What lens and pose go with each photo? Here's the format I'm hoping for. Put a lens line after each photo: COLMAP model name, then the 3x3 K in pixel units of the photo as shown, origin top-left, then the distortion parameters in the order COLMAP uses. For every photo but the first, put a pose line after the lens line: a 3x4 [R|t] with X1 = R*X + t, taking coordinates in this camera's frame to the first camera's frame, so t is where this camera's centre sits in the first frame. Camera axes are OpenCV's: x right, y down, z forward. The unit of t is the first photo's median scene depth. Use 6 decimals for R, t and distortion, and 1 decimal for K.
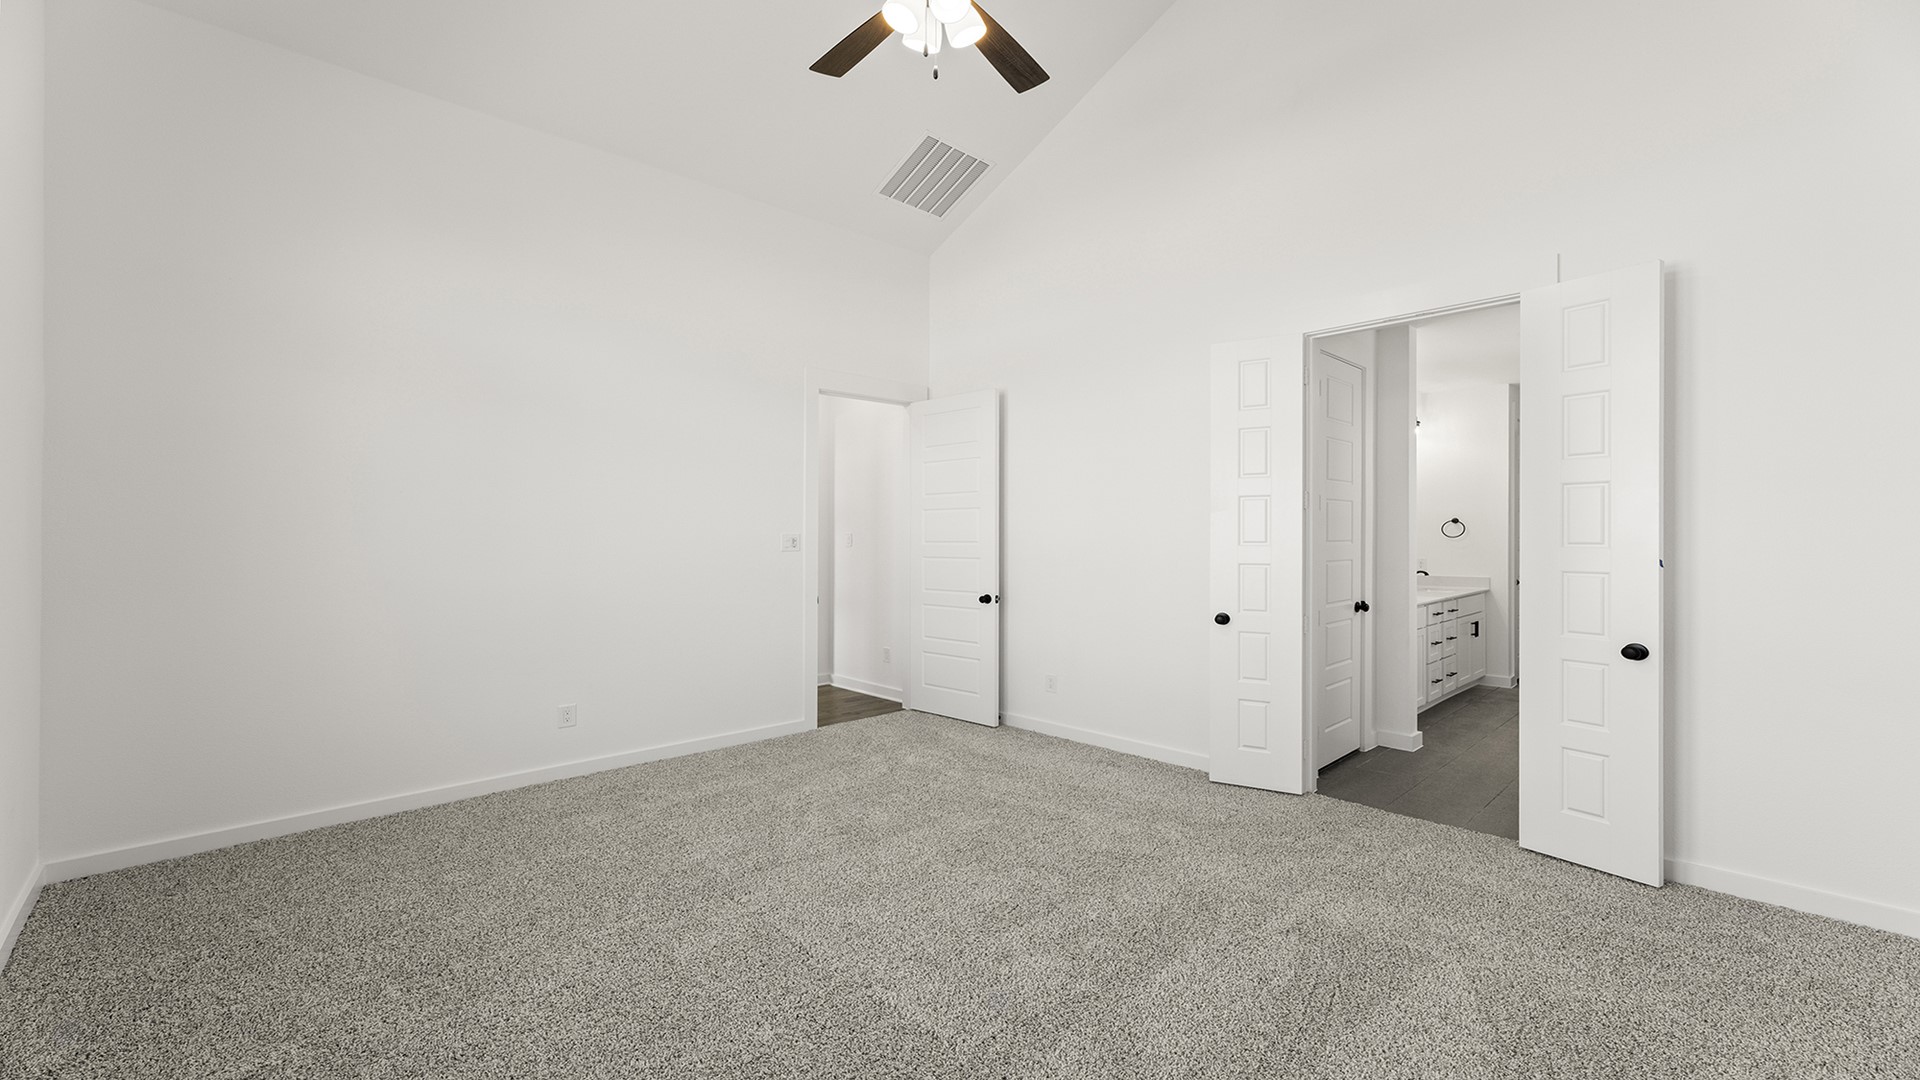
lens RADIAL K [[802.6, 0, 972.4], [0, 802.6, 545.4], [0, 0, 1]] dist [0.020120, 0.000012]
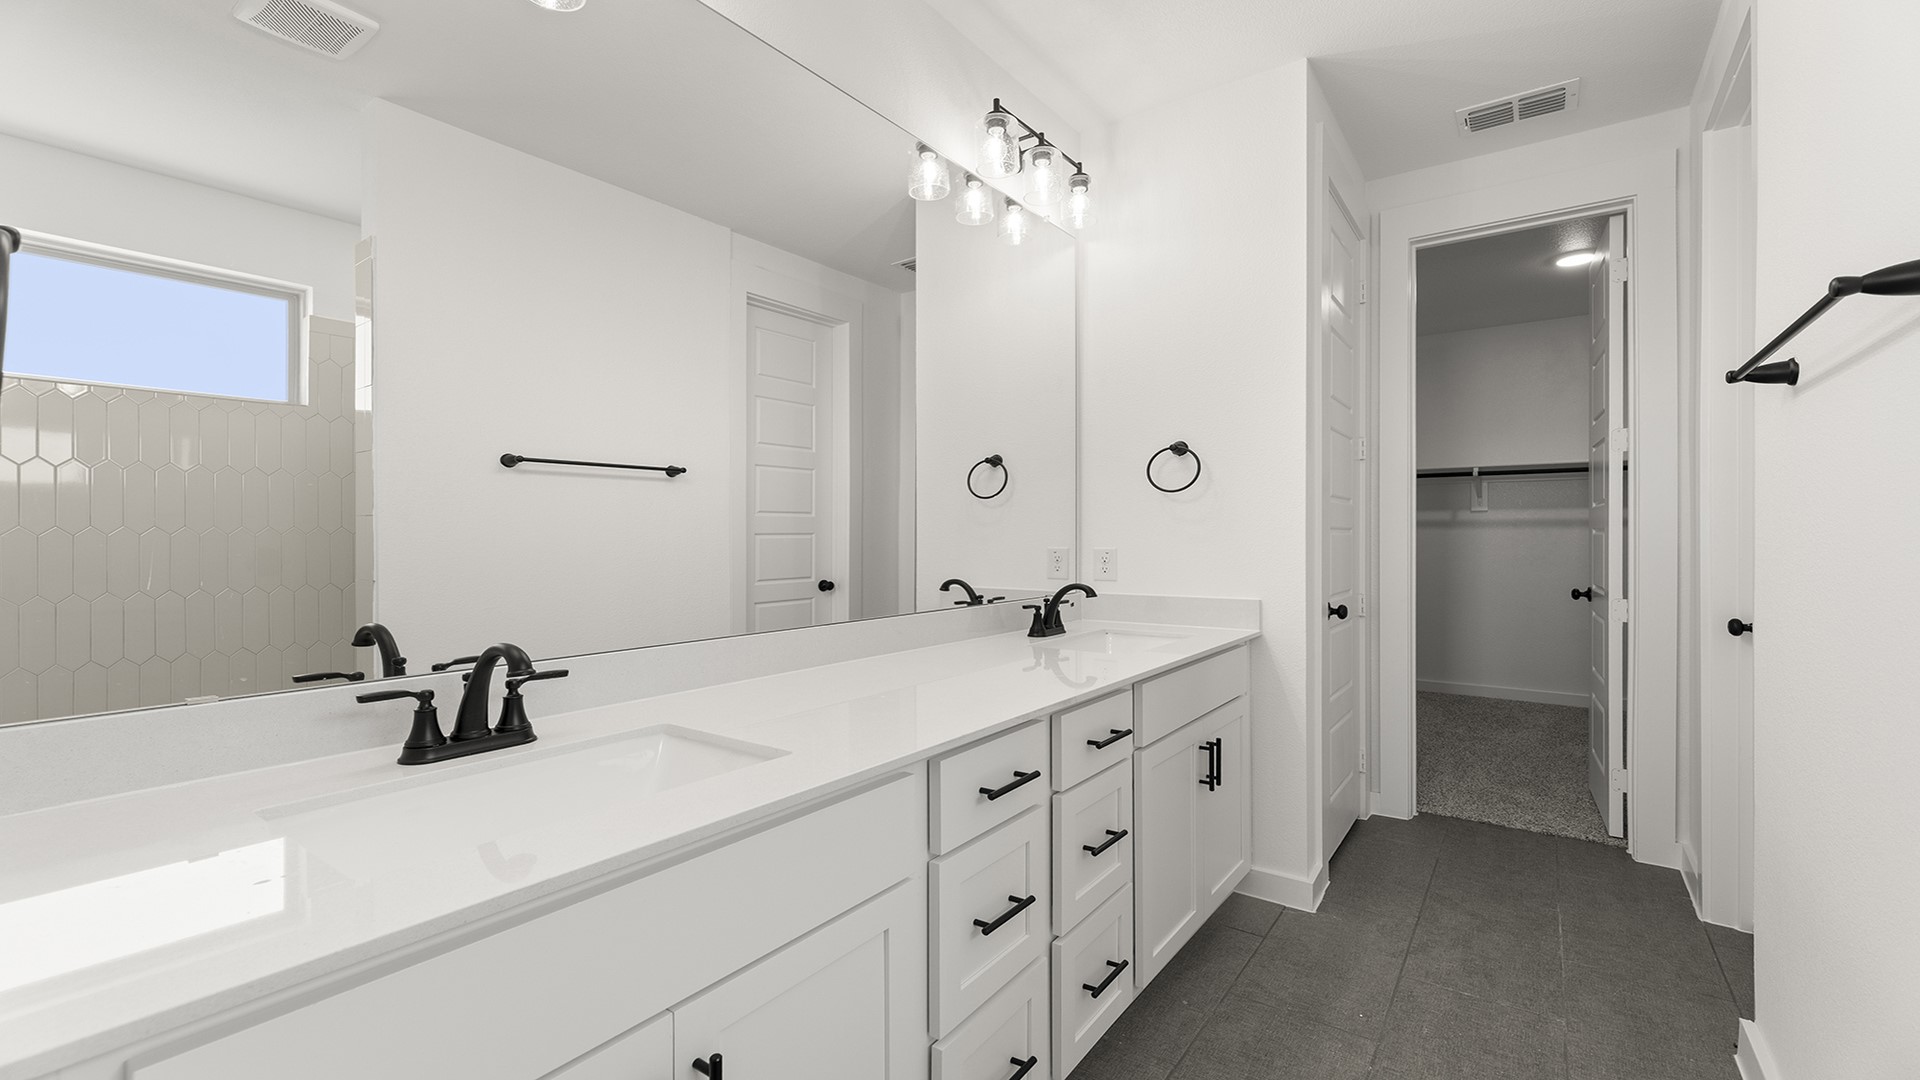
lens RADIAL K [[769.6, 0, 994.9], [0, 769.6, 533.6], [0, 0, 1]] dist [0.001641, -0.000158]
pose [[0.987518, -0.003661, 0.157461, 0.479033], [0.005186, 0.999944, -0.009277, 0.012244], [-0.157418, 0.009978, 0.987482, 0.694954]]
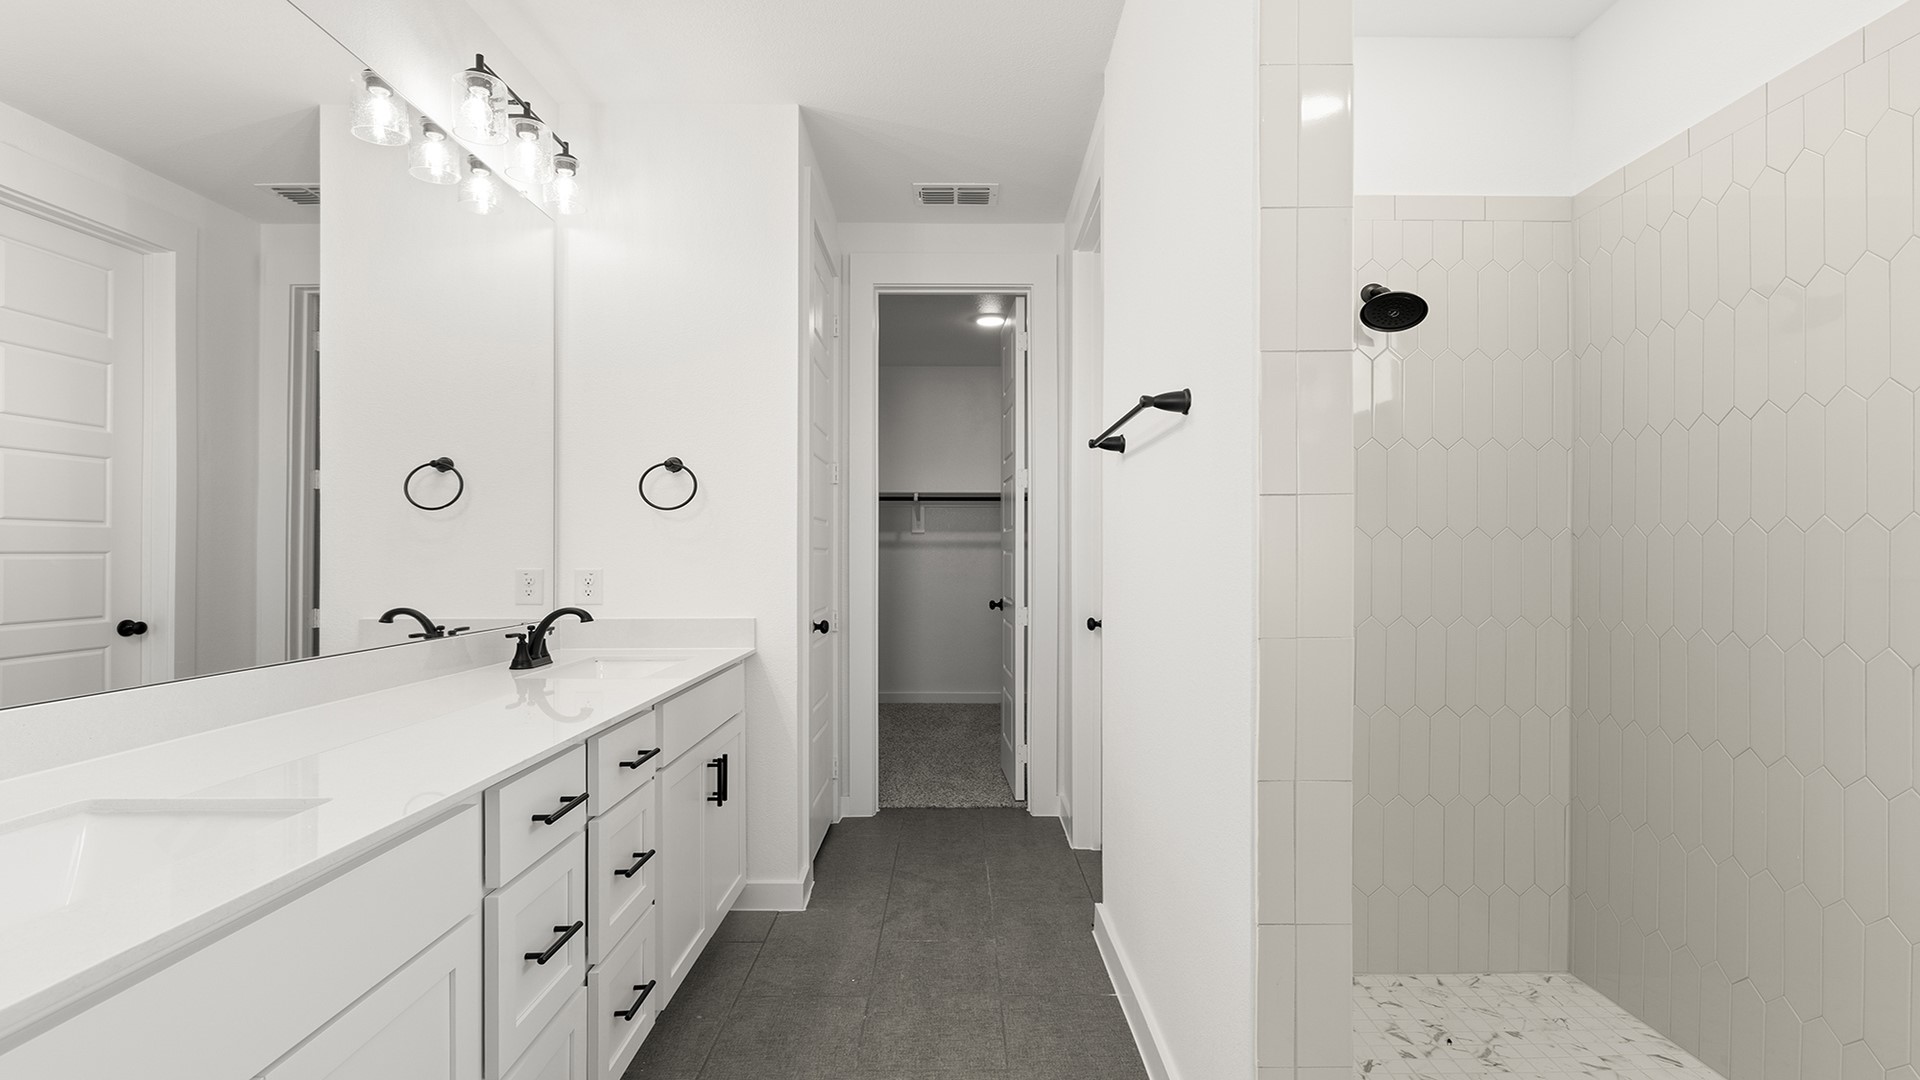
lens RADIAL K [[892.4, 0, 960.0], [0, 892.4, 540.0], [0, 0, 1]] dist [-0.001104, -0.000064]
pose [[0.707640, 0.008692, 0.706520, 0.426763], [0.007616, 0.999772, -0.019928, 0.012516], [-0.706532, 0.019483, 0.707413, 0.660196]]
